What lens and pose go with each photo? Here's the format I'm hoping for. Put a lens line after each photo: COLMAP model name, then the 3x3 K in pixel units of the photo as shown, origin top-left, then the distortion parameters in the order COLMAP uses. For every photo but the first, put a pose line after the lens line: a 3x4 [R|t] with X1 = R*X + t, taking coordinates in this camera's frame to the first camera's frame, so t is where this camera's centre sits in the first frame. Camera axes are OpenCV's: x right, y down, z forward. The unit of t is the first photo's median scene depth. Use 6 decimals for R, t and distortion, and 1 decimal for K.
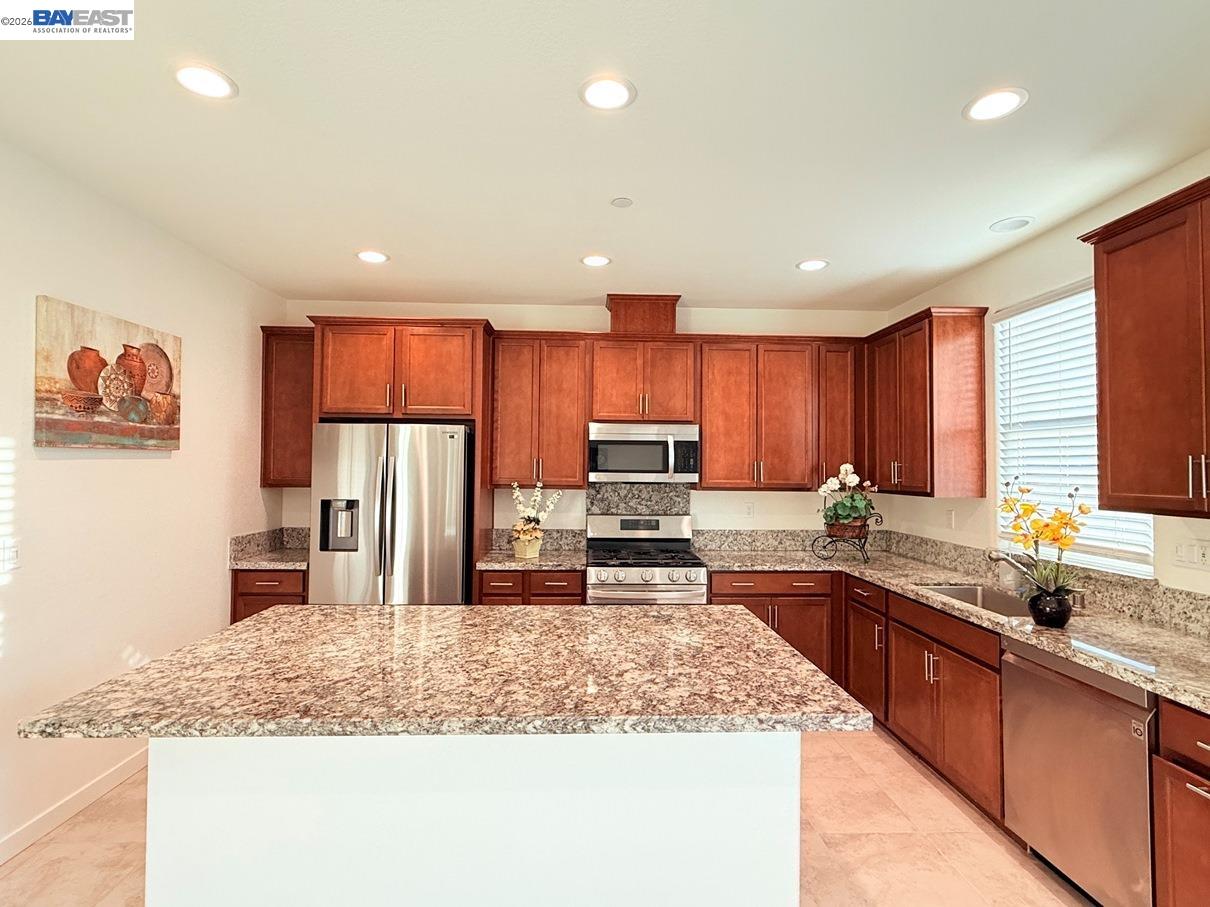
lens RADIAL K [[590.2, 0, 603.4], [0, 590.2, 454.9], [0, 0, 1]] dist [0.000786, -0.000425]
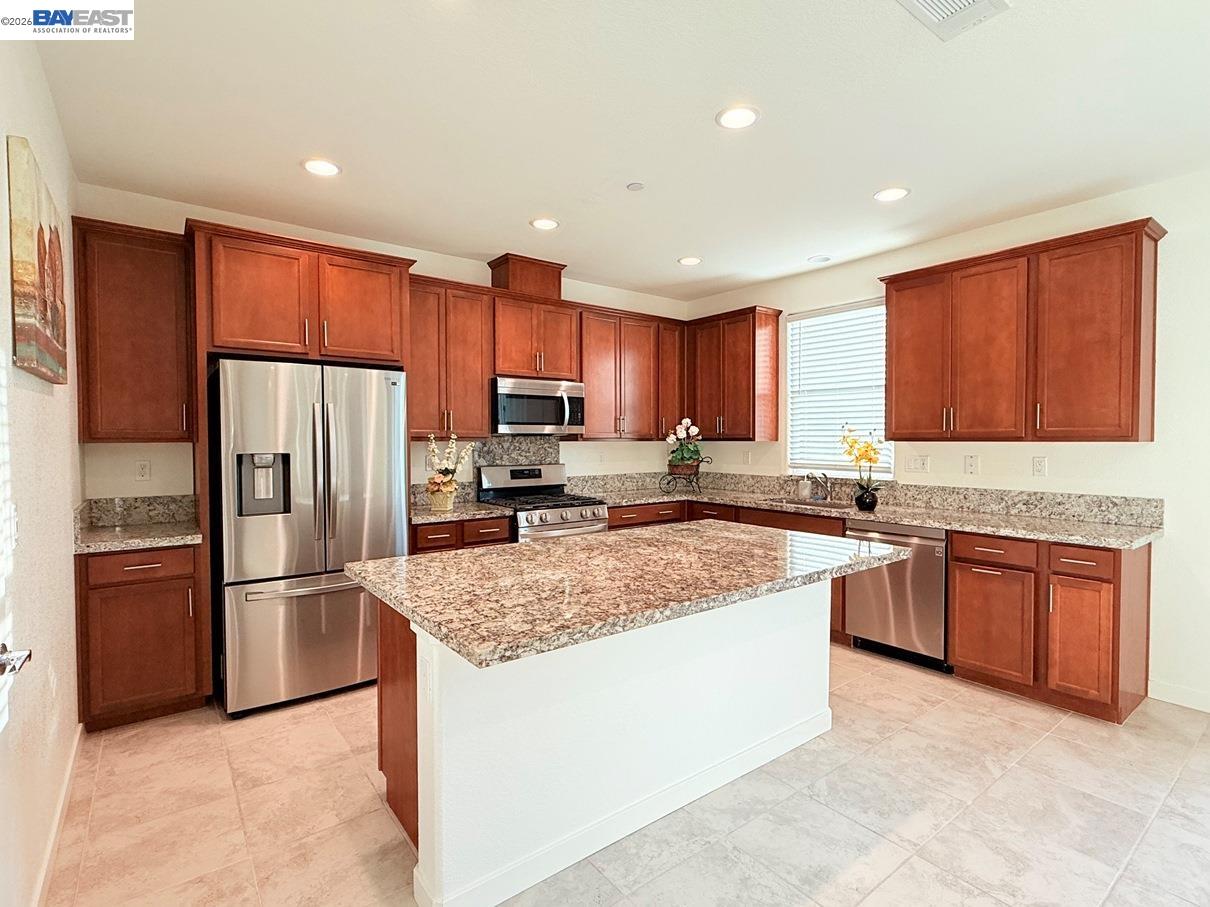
lens RADIAL K [[590.2, 0, 603.5], [0, 590.2, 455.0], [0, 0, 1]] dist [0.000786, -0.000425]
pose [[0.817423, -0.025526, 0.575472, -0.501384], [-0.005989, 0.998587, 0.052802, 0.028983], [-0.576007, -0.046608, 0.816115, 0.041579]]
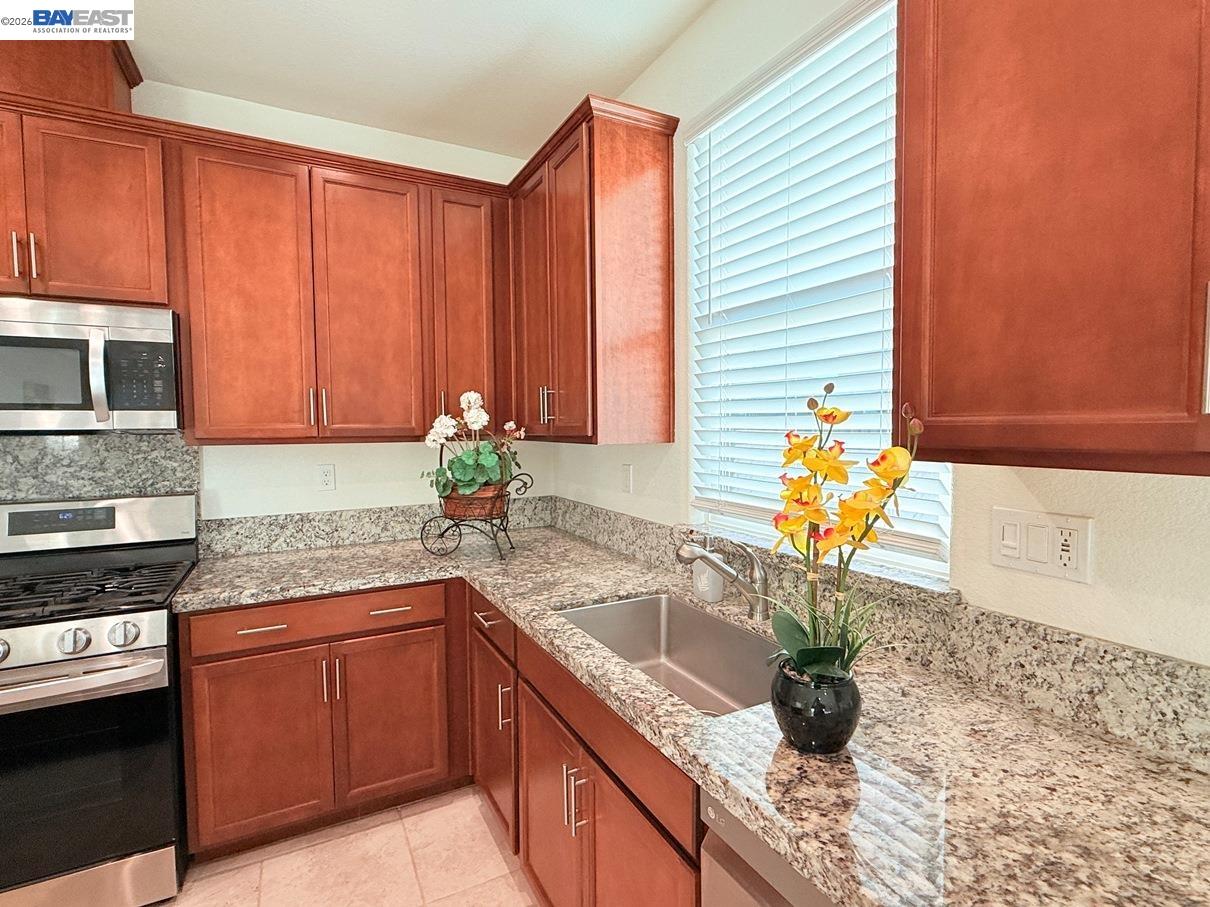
lens RADIAL K [[590.2, 0, 601.3], [0, 590.2, 454.5], [0, 0, 1]] dist [0.000786, -0.000425]
pose [[0.902372, -0.037976, 0.429282, 0.284587], [0.005859, 0.997099, 0.075892, 0.034707], [-0.430919, -0.065968, 0.899976, 0.432515]]
